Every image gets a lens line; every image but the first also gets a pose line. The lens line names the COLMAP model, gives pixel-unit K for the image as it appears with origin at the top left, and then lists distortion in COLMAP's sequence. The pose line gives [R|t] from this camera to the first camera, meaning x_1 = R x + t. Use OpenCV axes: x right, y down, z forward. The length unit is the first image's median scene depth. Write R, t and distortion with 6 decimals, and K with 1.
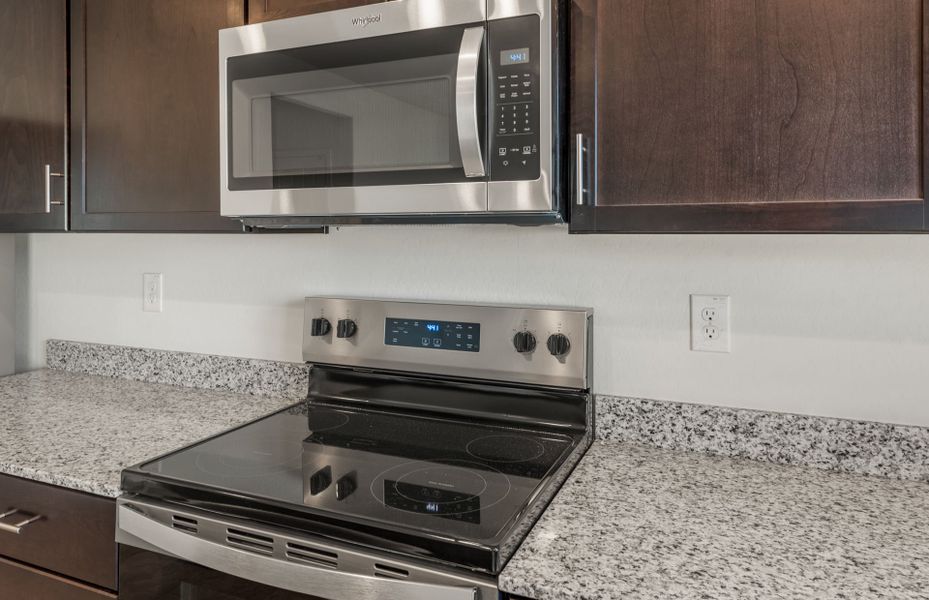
lens RADIAL K [[653.1, 0, 462.0], [0, 653.1, 220.4], [0, 0, 1]] dist [0.000752, -0.000026]
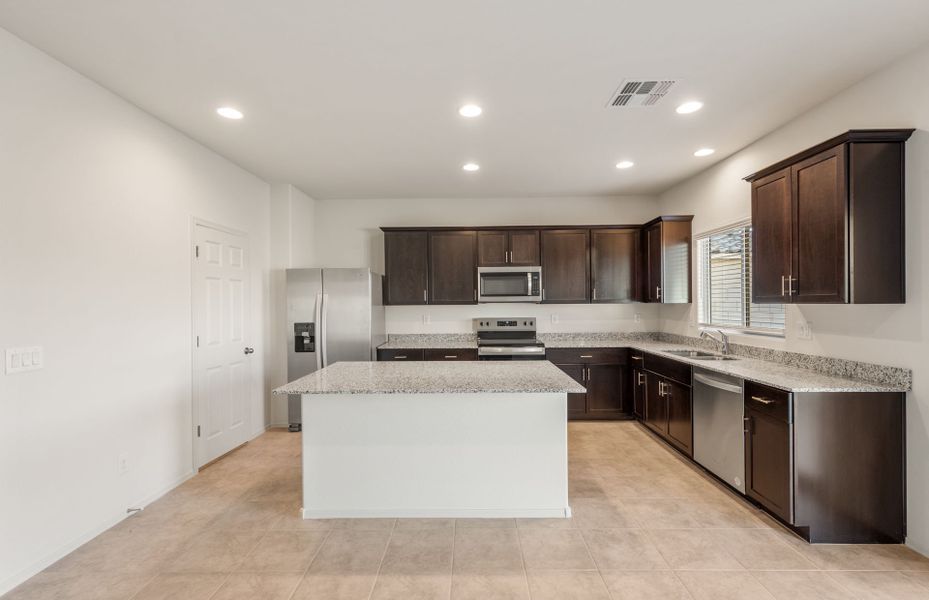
lens RADIAL K [[398.4, 0, 466.3], [0, 398.4, 305.8], [0, 0, 1]] dist [0.011285, -0.000390]
pose [[0.919229, -0.005811, 0.393680, -1.784573], [0.001601, 0.999938, 0.011023, -0.006866], [-0.393719, -0.009502, 0.919182, -2.023138]]
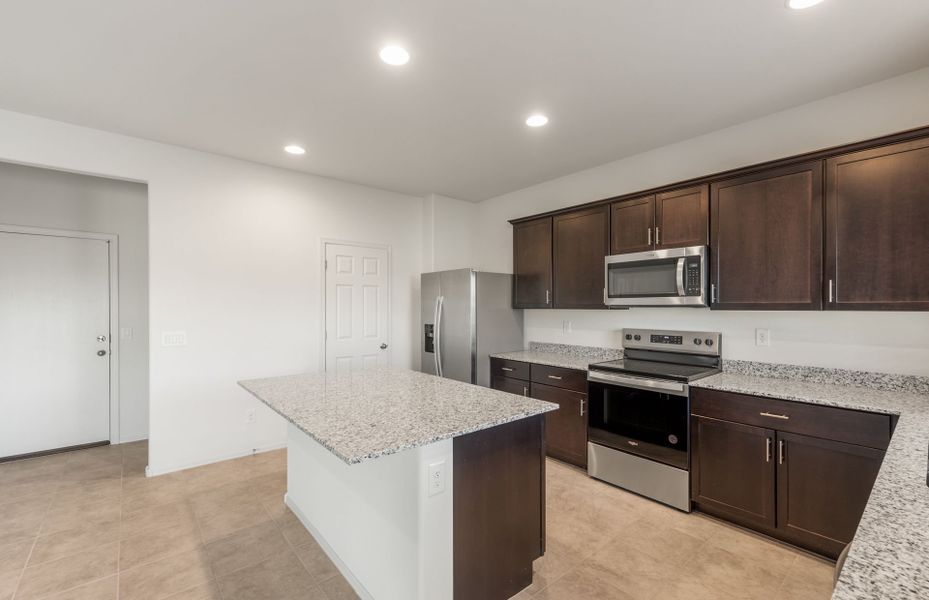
lens RADIAL K [[398.4, 0, 466.3], [0, 398.4, 305.8], [0, 0, 1]] dist [0.011285, -0.000390]
pose [[0.899411, 0.003822, -0.437087, -0.081840], [-0.000067, 0.999963, 0.008607, -0.020533], [0.437104, -0.007712, 0.899378, -1.470359]]
